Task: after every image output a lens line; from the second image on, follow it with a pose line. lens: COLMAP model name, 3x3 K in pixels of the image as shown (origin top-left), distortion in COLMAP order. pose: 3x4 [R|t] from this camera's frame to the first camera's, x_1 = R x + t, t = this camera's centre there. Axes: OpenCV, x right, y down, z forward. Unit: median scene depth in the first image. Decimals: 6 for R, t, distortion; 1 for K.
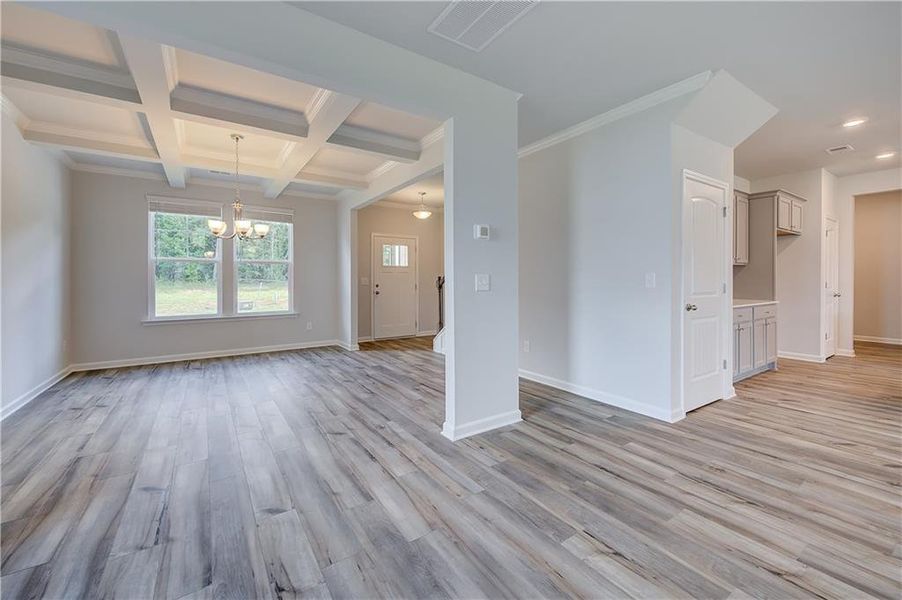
lens RADIAL K [[364.6, 0, 461.1], [0, 364.6, 279.3], [0, 0, 1]] dist [0.002321, -0.000631]
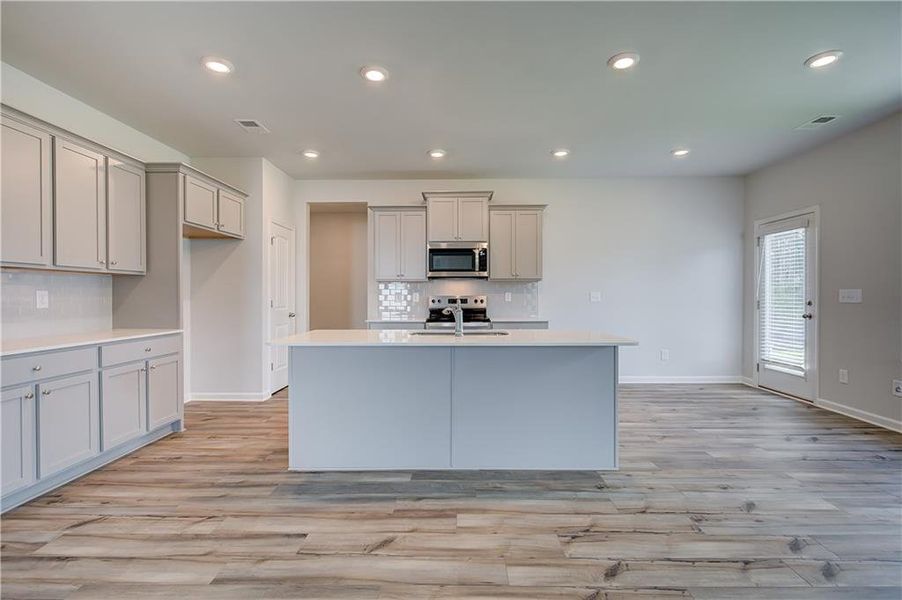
lens RADIAL K [[410.0, 0, 453.0], [0, 410.0, 297.7], [0, 0, 1]] dist [-0.011958, -0.000441]
pose [[0.570129, -0.001203, 0.821554, 1.122712], [-0.003549, 0.999986, 0.003928, -0.008435], [-0.821547, -0.005155, 0.570117, 0.339711]]
